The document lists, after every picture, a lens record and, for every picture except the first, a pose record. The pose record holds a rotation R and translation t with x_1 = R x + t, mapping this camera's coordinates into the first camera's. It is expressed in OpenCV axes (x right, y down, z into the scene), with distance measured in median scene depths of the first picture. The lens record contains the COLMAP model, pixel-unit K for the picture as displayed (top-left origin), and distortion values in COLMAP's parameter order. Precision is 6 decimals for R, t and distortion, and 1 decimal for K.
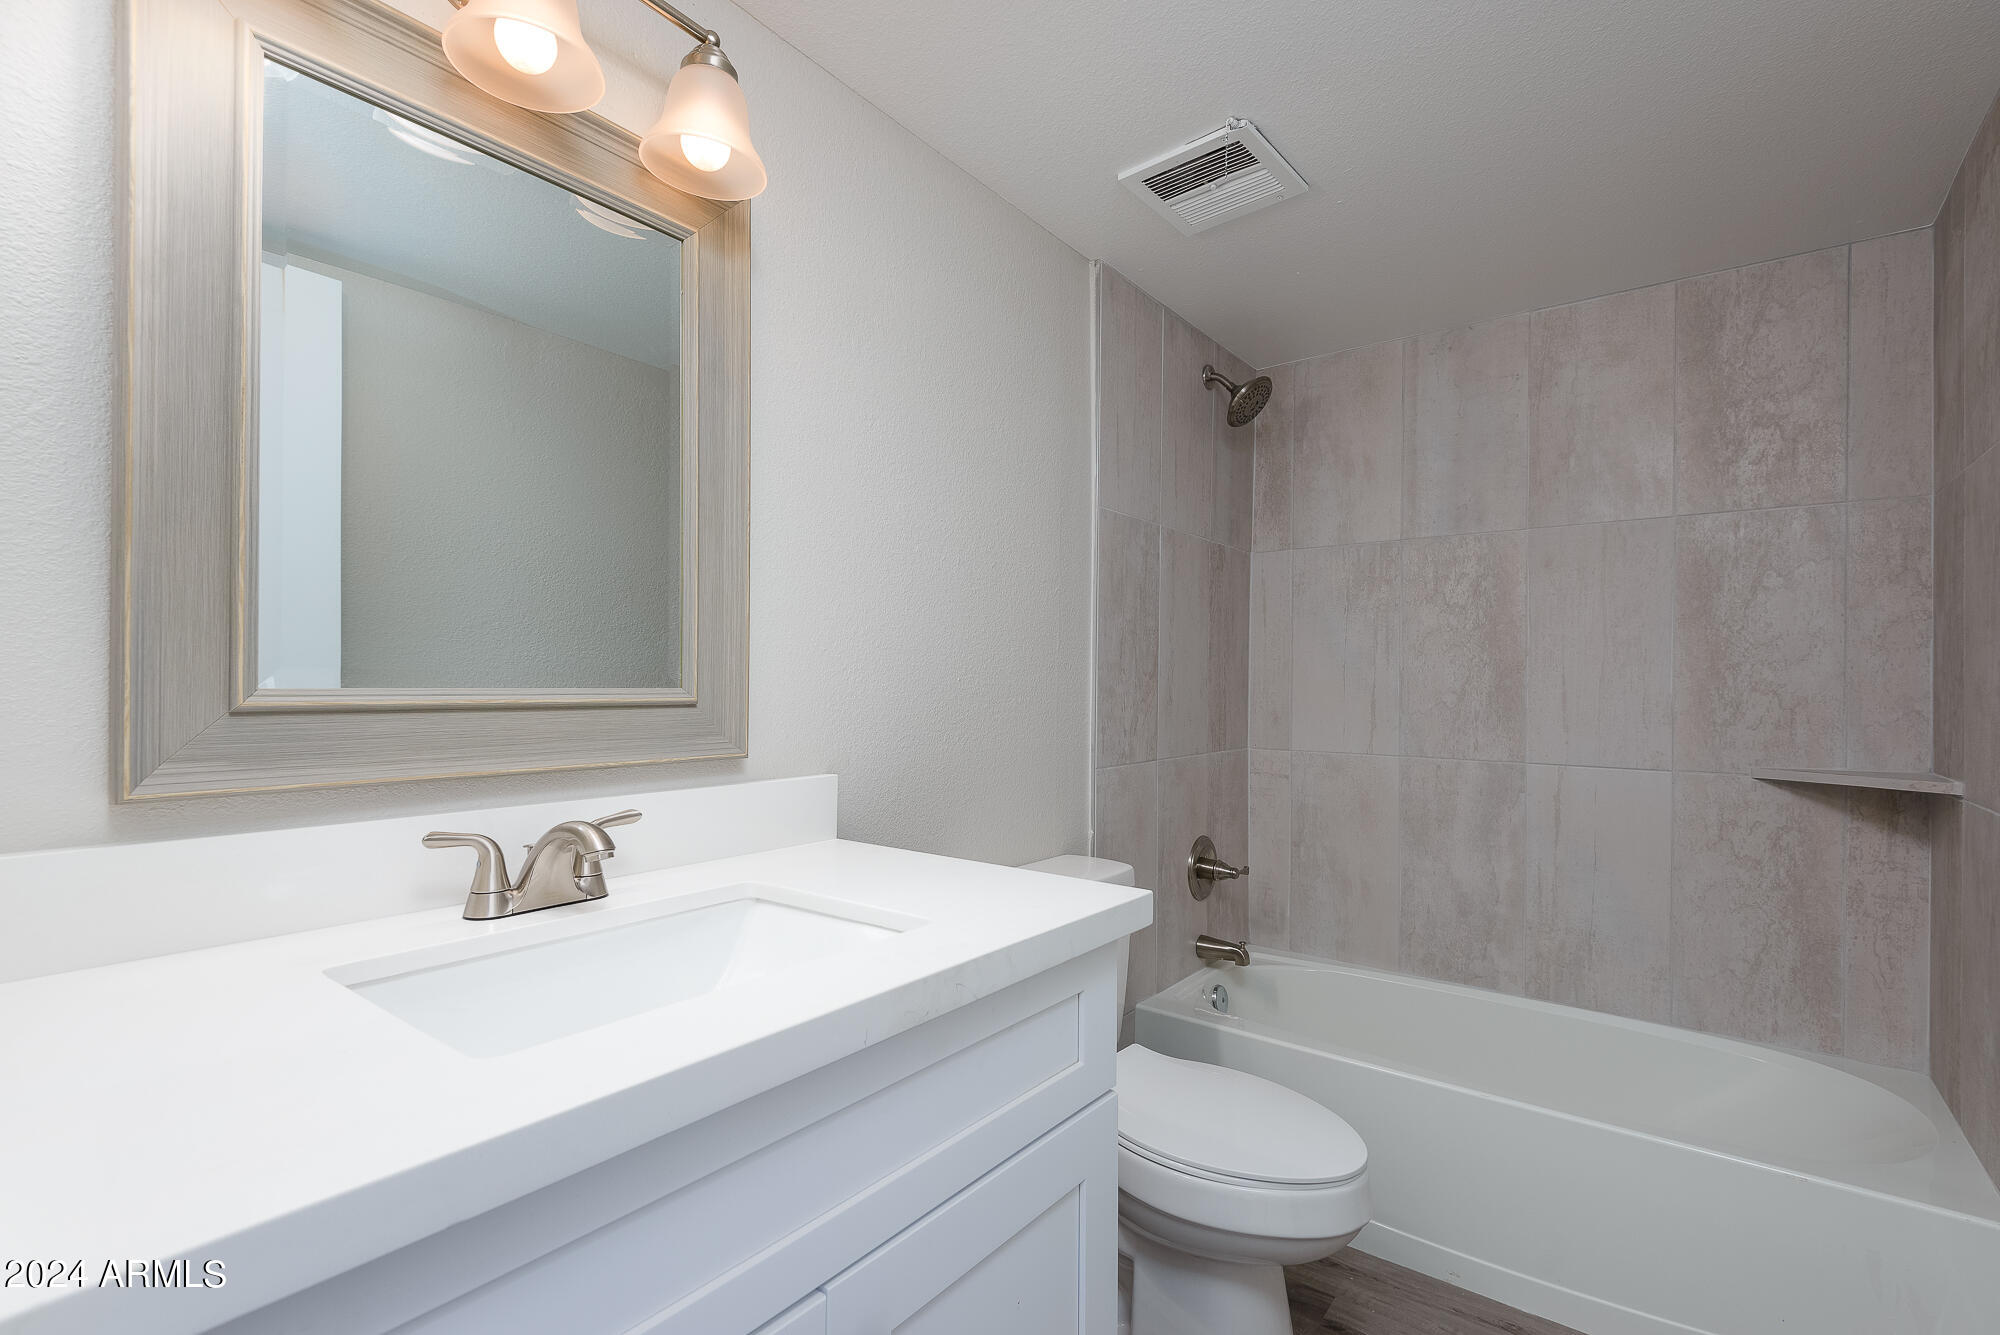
lens RADIAL K [[909.6, 0, 999.2], [0, 909.6, 680.4], [0, 0, 1]] dist [0.040301, -0.024393]
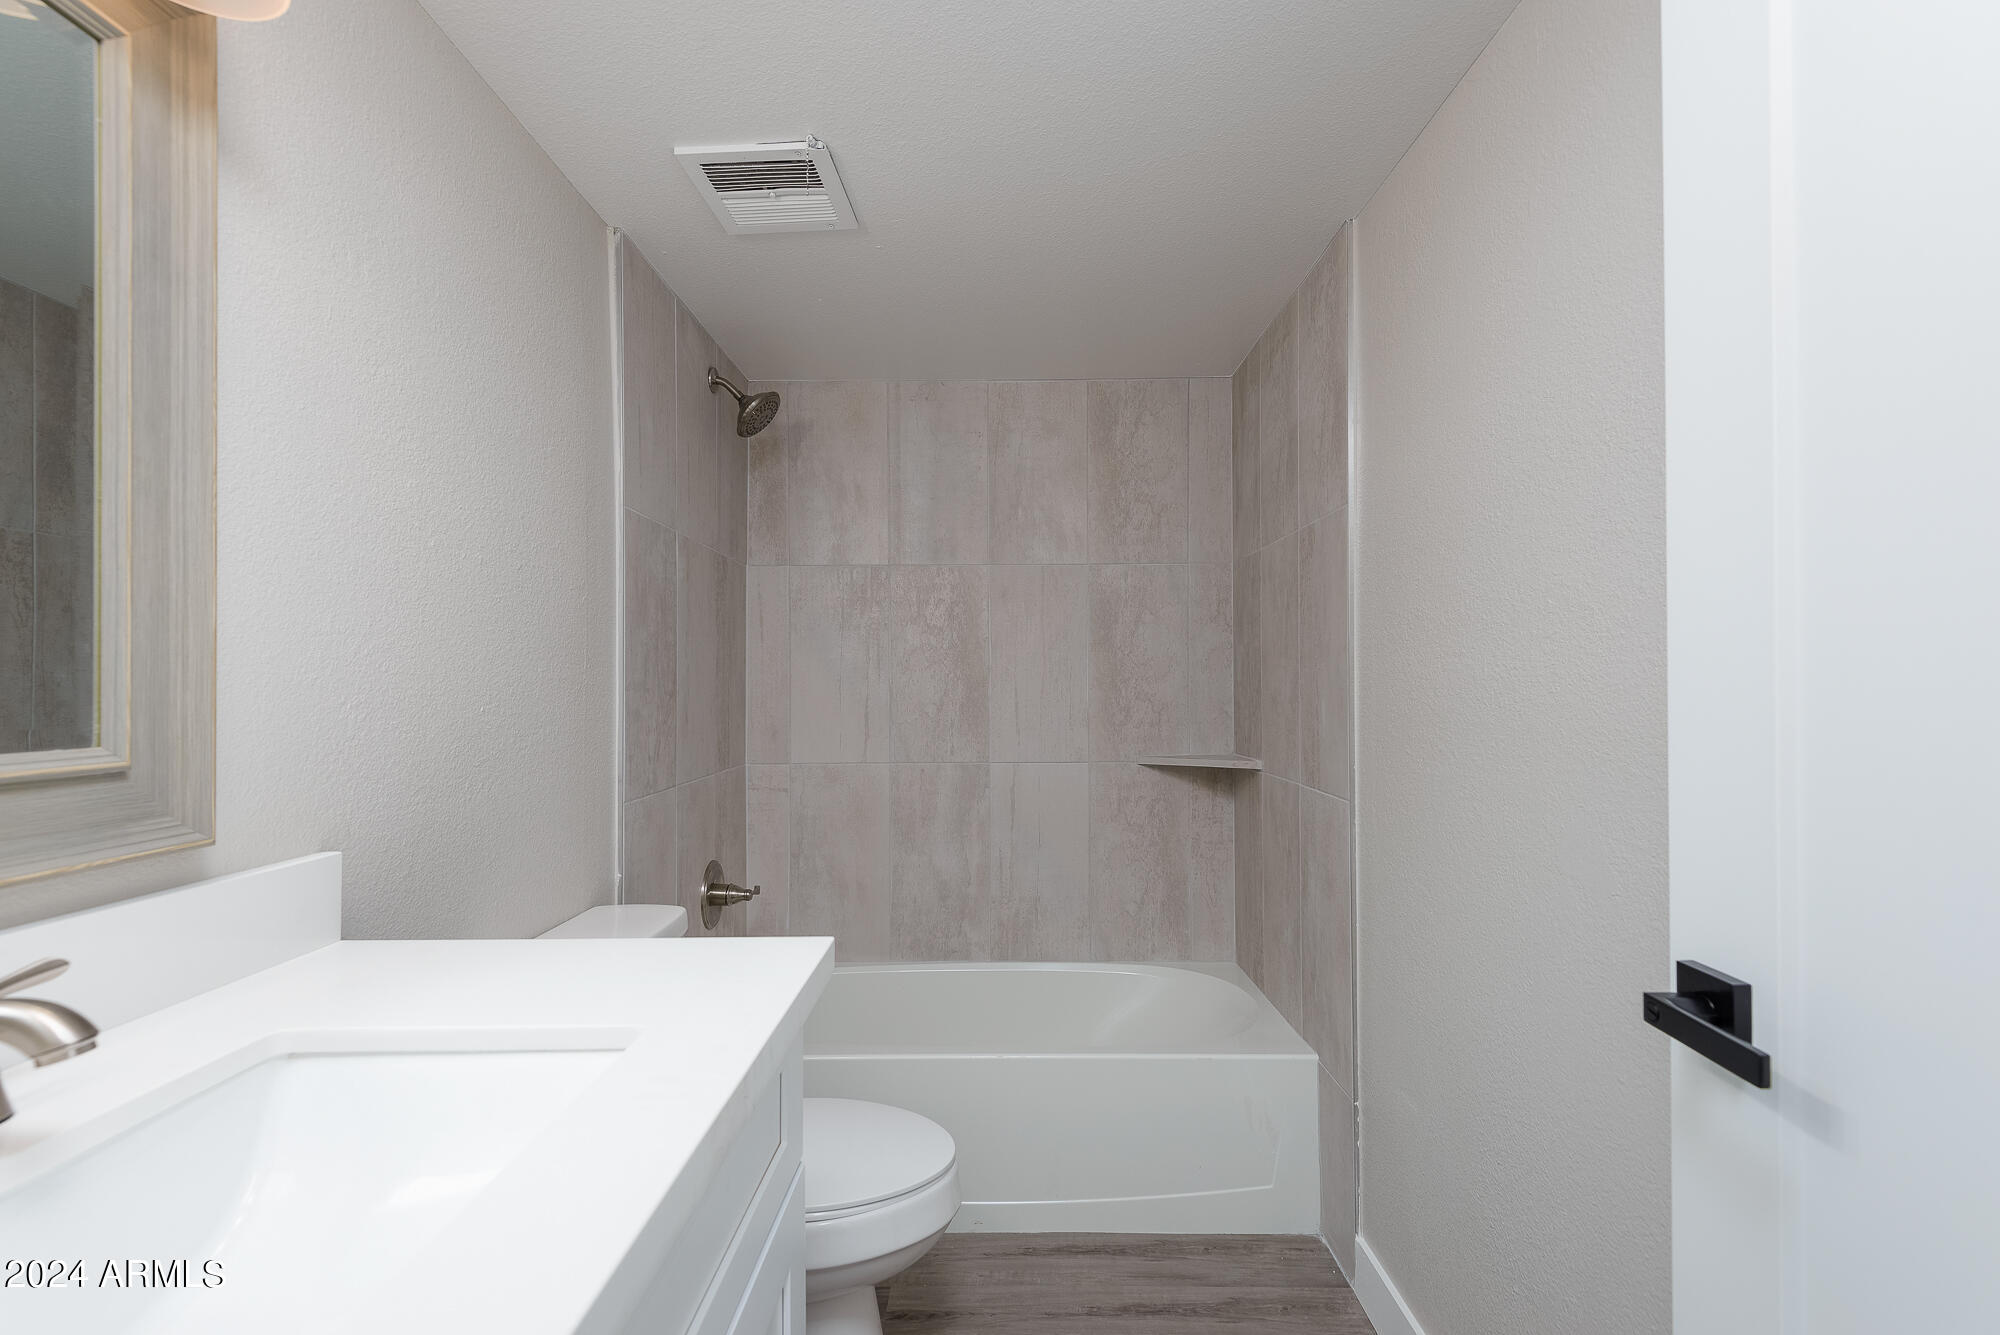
lens RADIAL K [[909.6, 0, 999.2], [0, 909.6, 680.4], [0, 0, 1]] dist [0.040301, -0.024393]
pose [[0.795803, -0.008735, 0.605492, -0.135703], [0.010513, 0.999945, 0.000609, -0.017855], [-0.605464, 0.005881, 0.795851, 0.068460]]
